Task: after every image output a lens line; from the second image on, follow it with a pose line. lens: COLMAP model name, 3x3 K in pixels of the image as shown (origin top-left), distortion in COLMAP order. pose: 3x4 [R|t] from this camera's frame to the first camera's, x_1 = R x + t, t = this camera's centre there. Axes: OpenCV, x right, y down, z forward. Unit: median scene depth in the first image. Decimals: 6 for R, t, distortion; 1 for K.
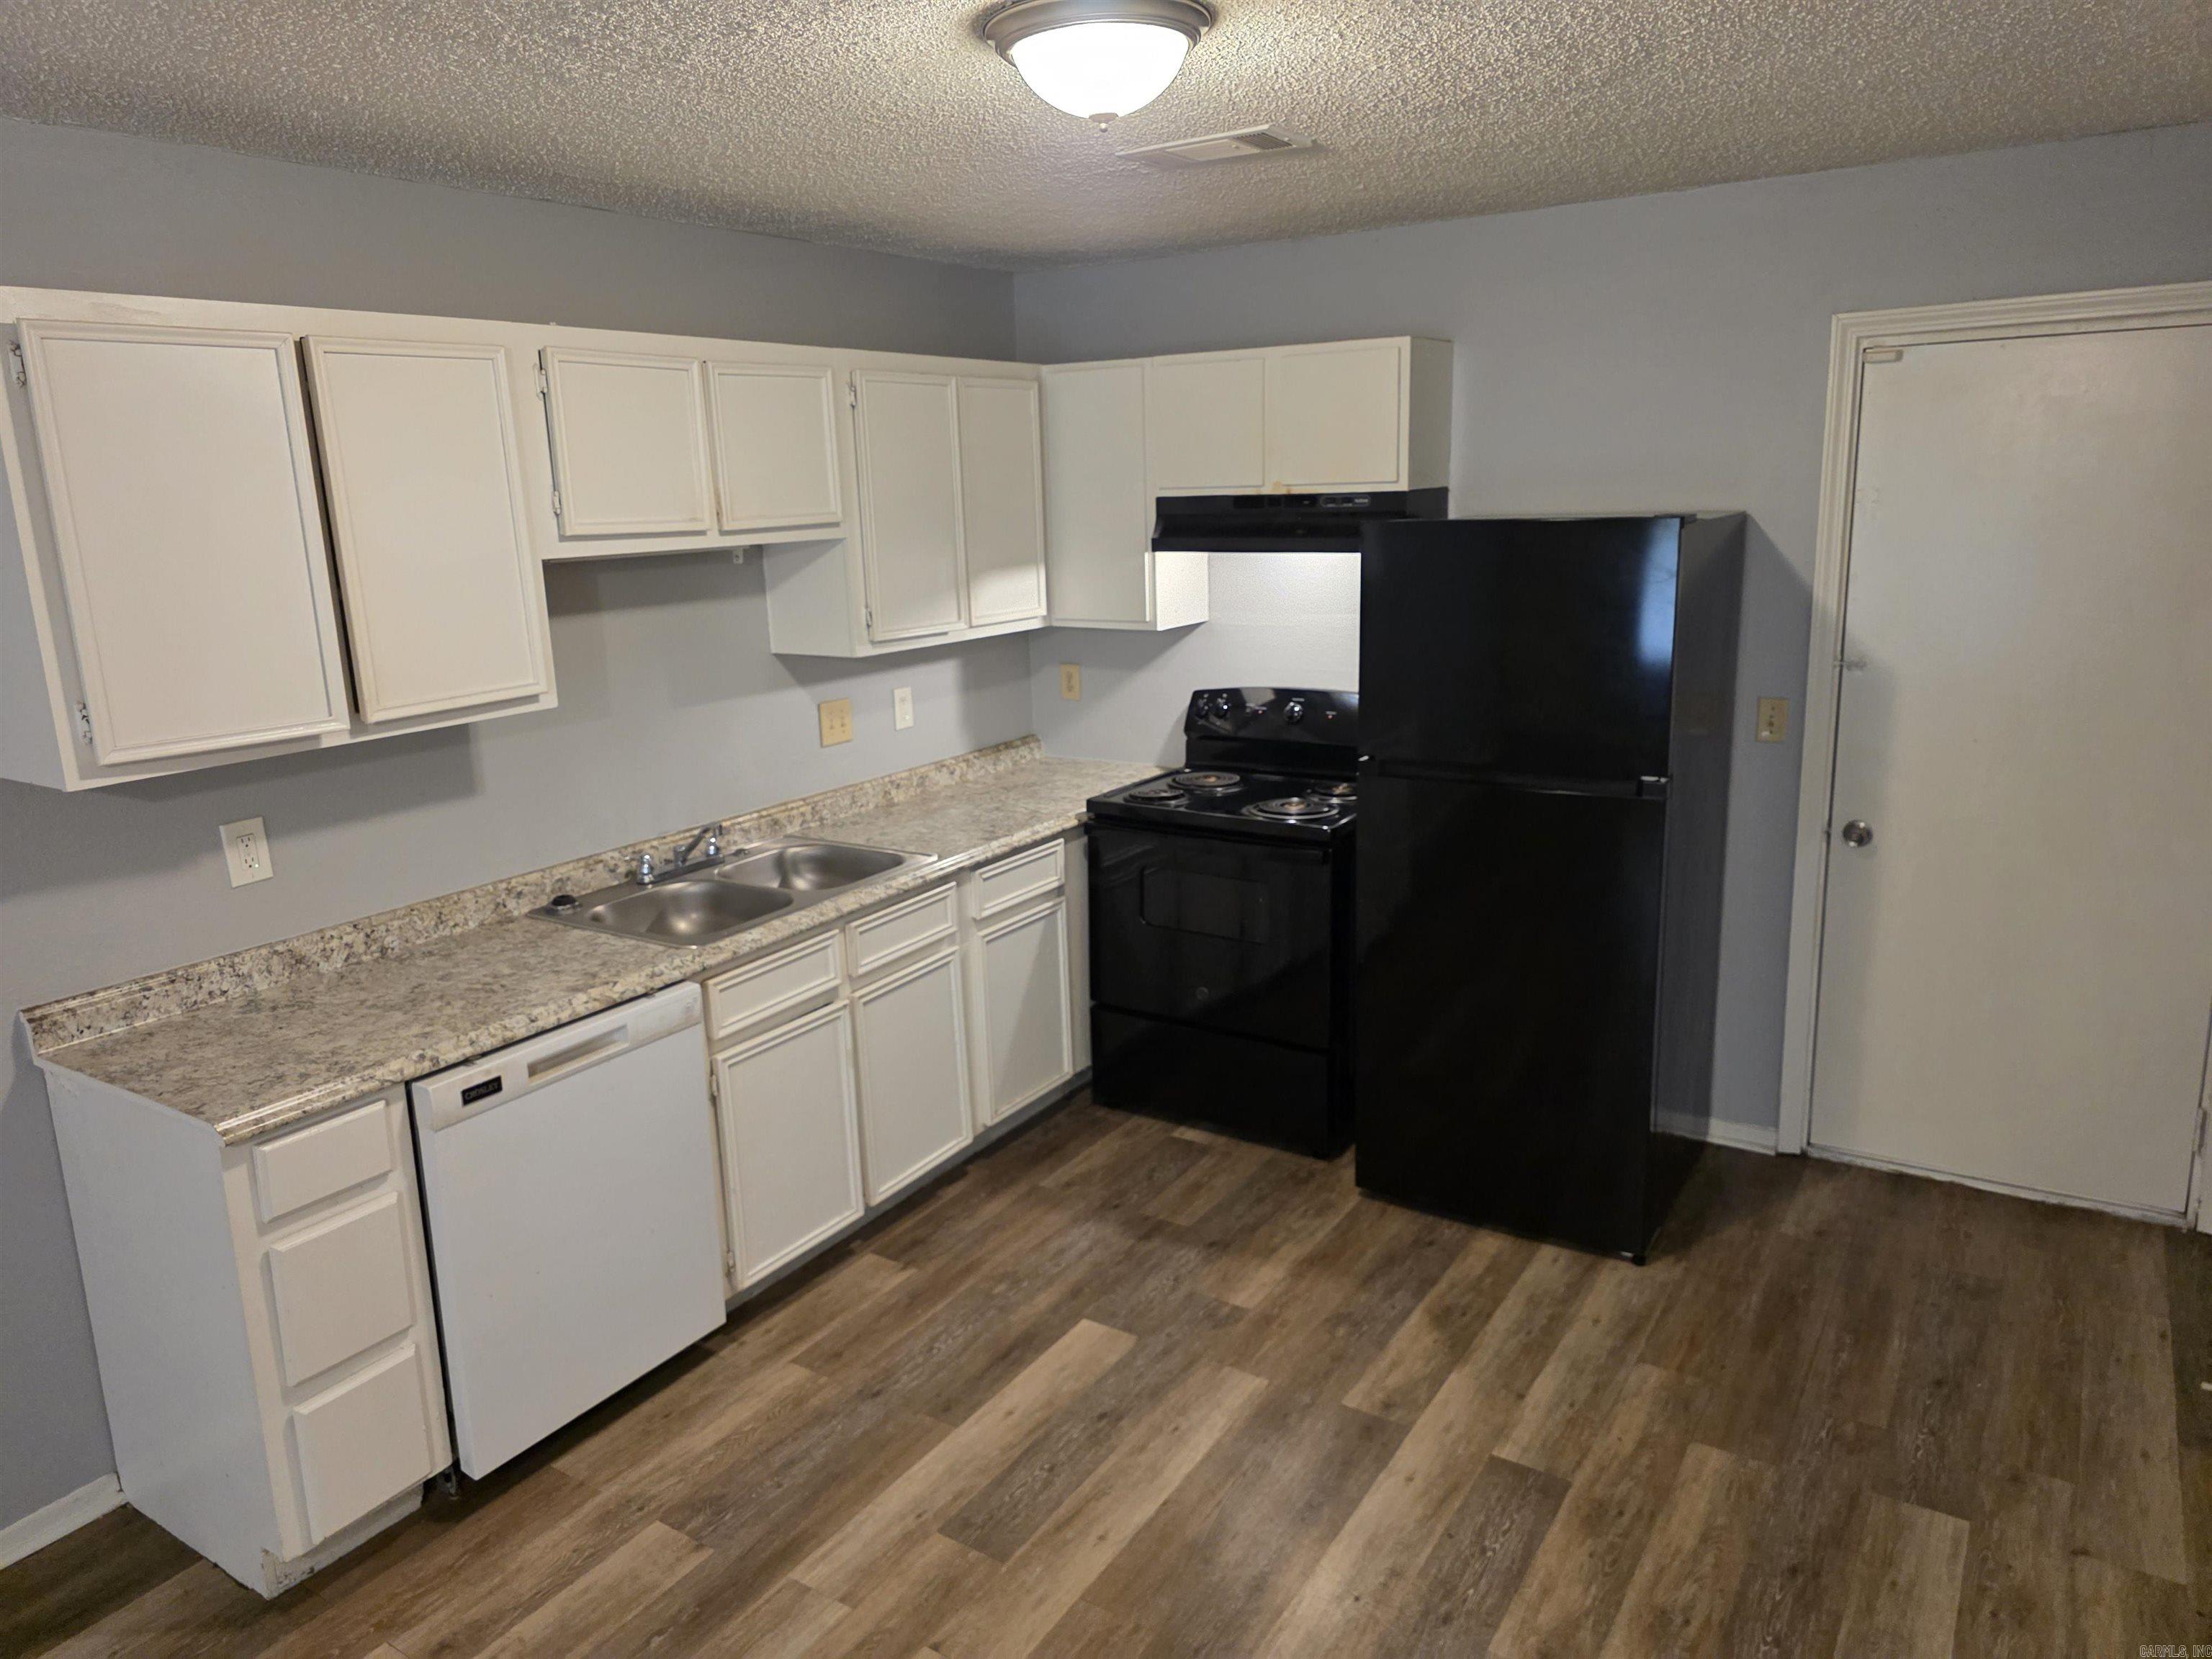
lens RADIAL K [[1509.6, 0, 1104.7], [0, 1509.6, 811.3], [0, 0, 1]] dist [0.071542, -0.072773]
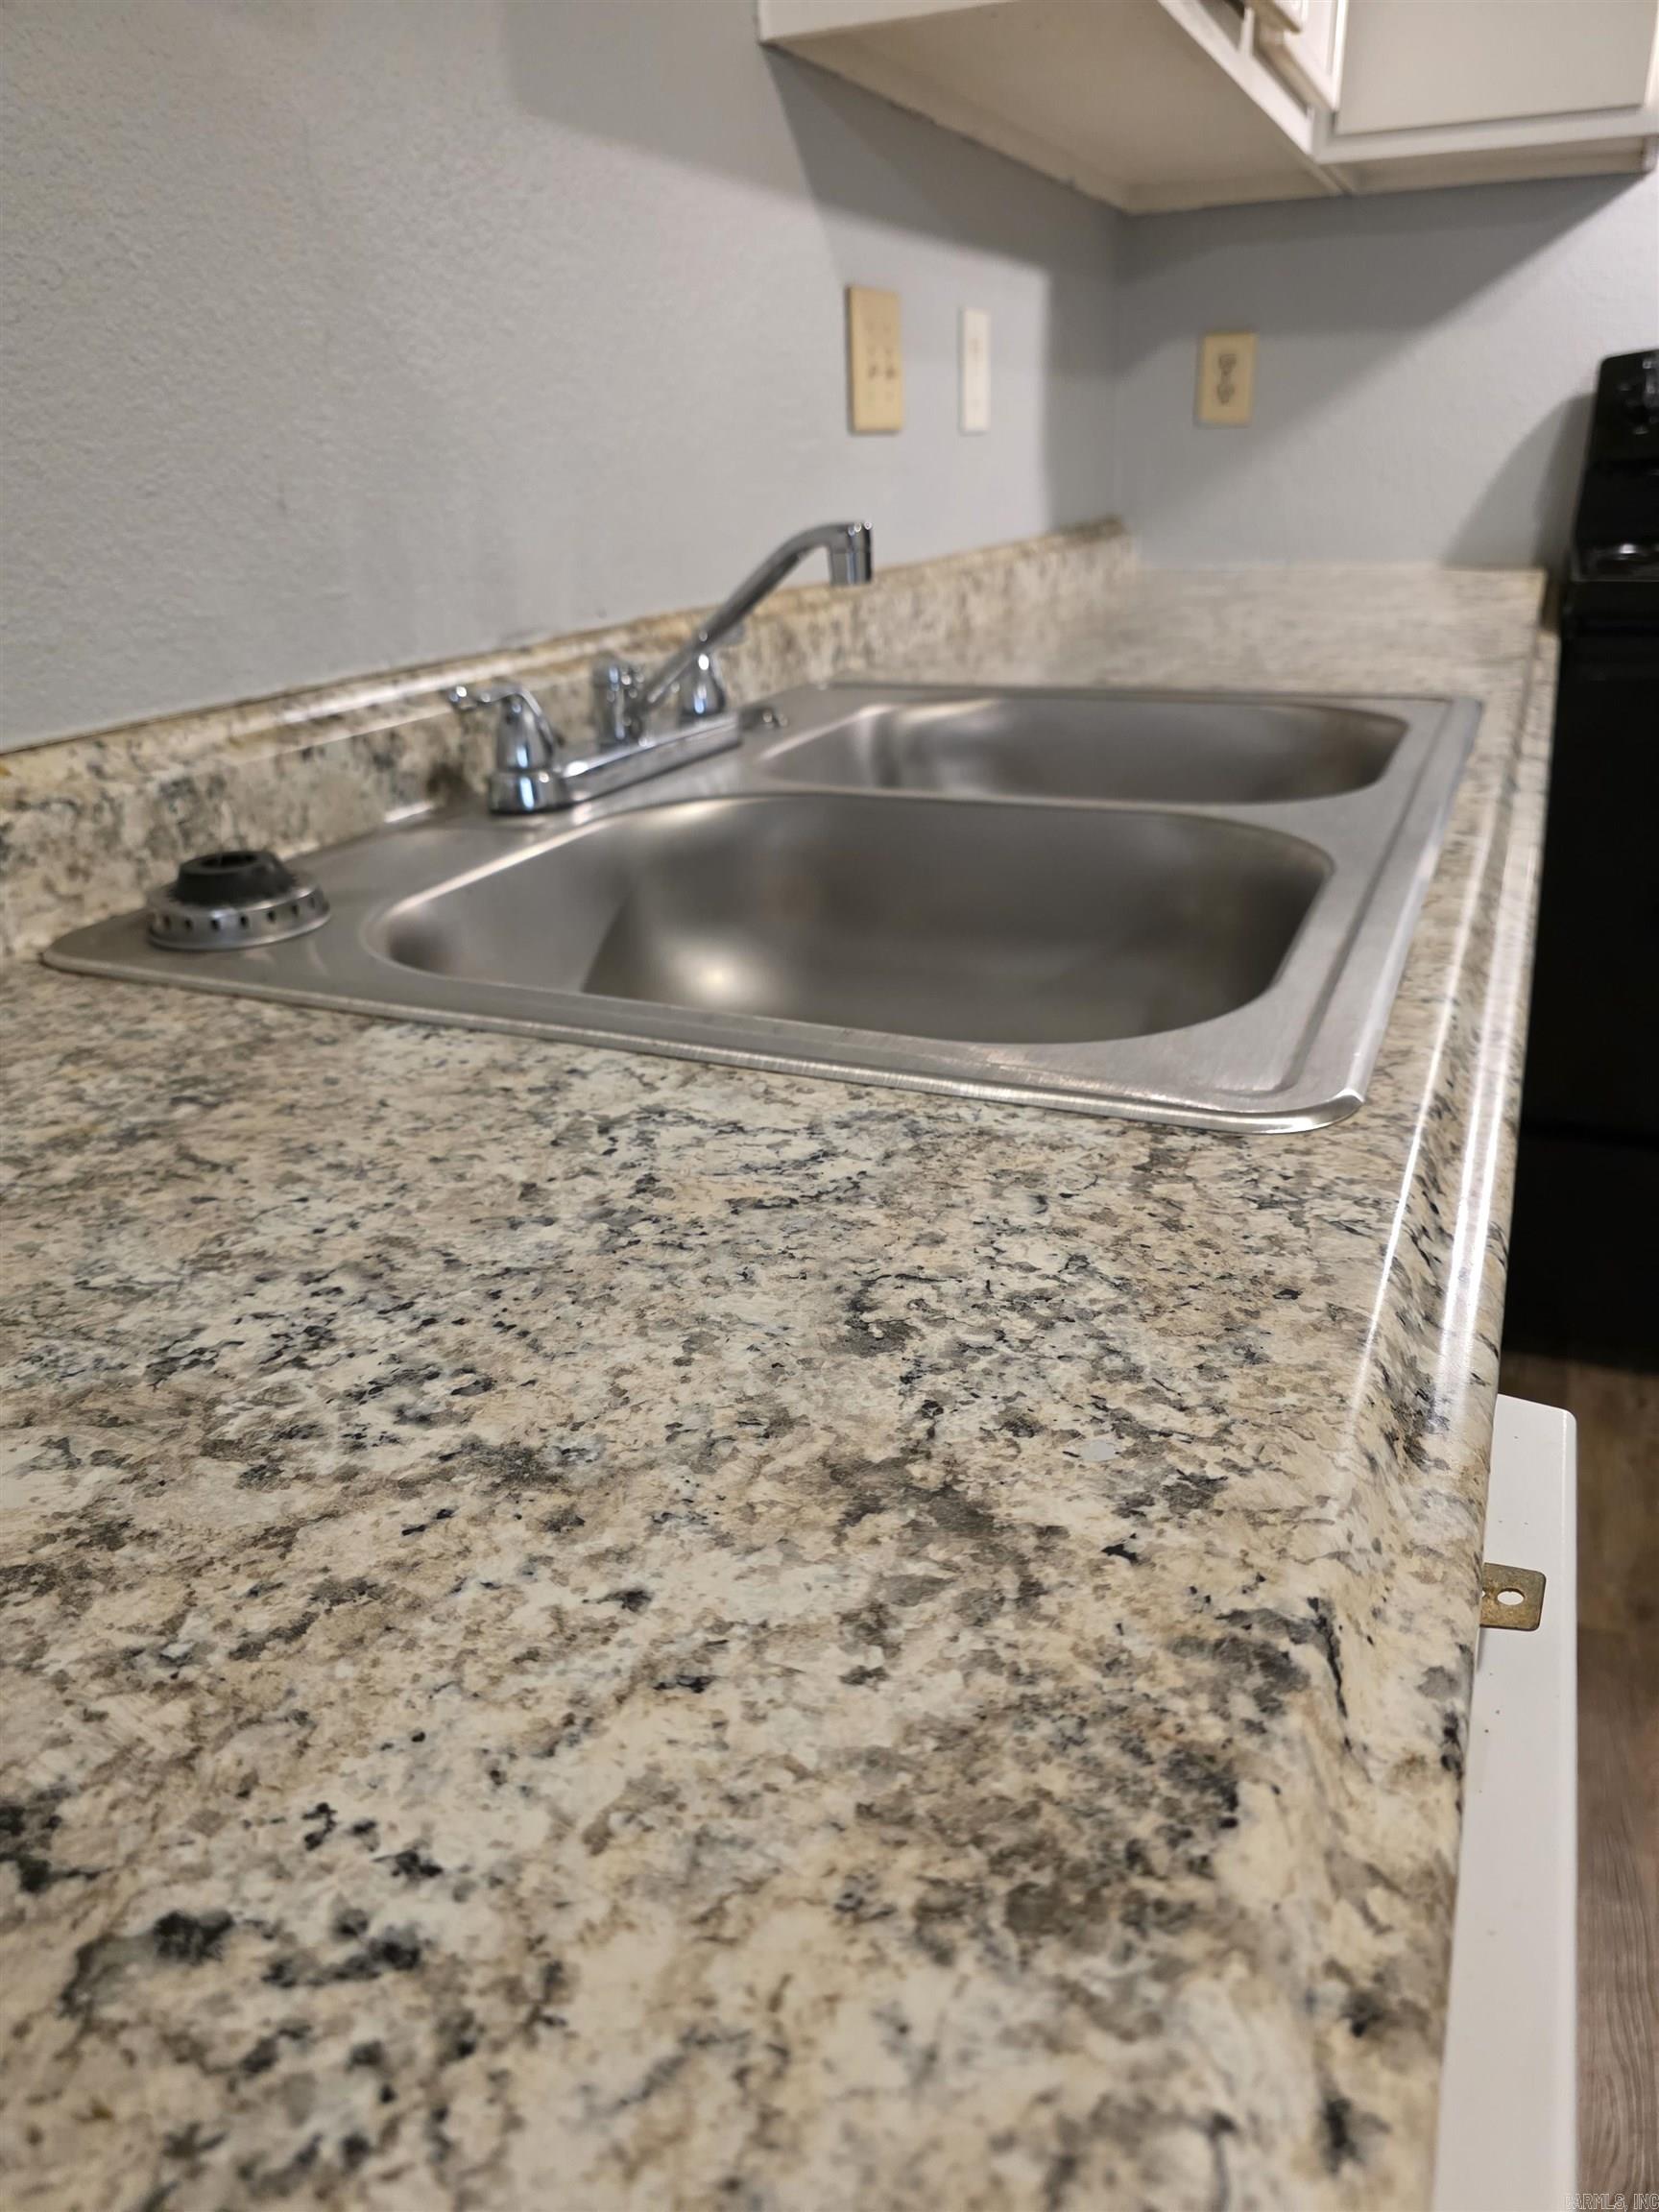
lens RADIAL K [[1509.6, 0, 866.8], [0, 1509.6, 1105.7], [0, 0, 1]] dist [0.071542, -0.072773]
pose [[0.984256, -0.066216, 0.163879, -0.306898], [0.035431, 0.982270, 0.184093, 0.053598], [-0.173163, -0.175389, 0.969151, 0.781824]]
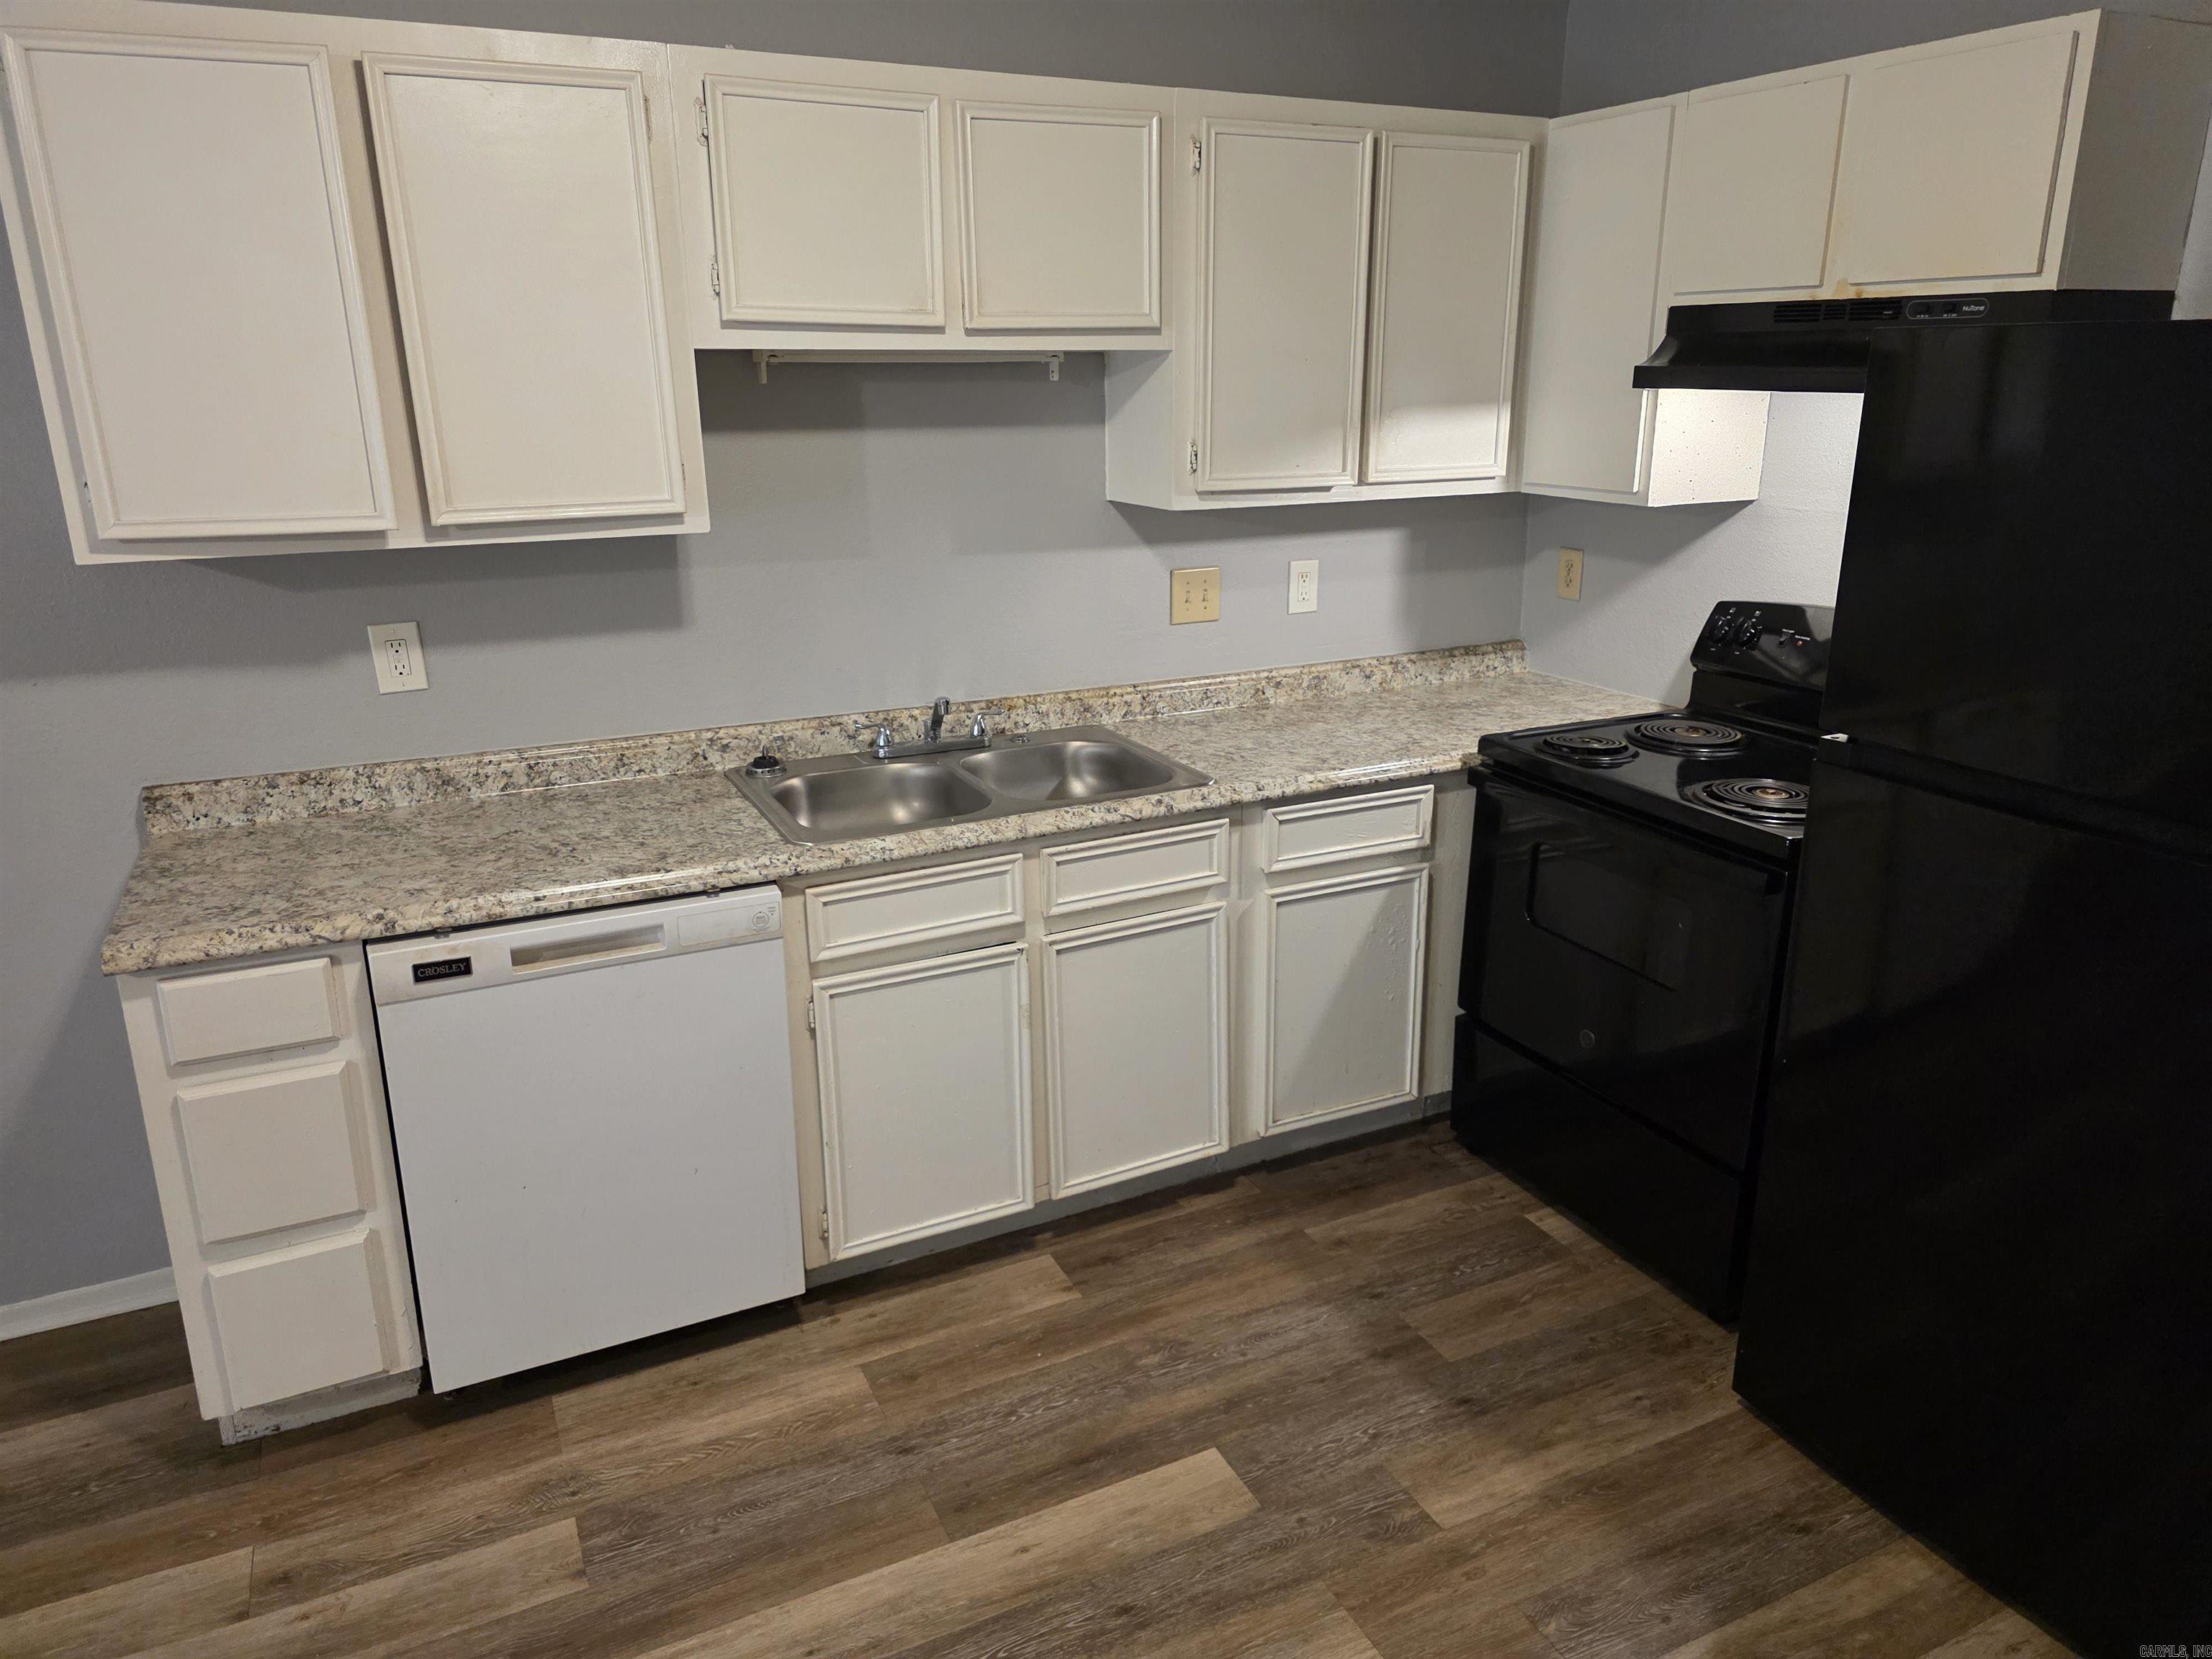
lens RADIAL K [[1509.6, 0, 1104.7], [0, 1509.6, 811.3], [0, 0, 1]] dist [0.071542, -0.072773]
pose [[0.858556, 0.171858, -0.483060, 0.231597], [-0.133178, 0.984563, 0.113577, -0.037576], [0.495122, -0.033179, 0.868190, 0.343585]]
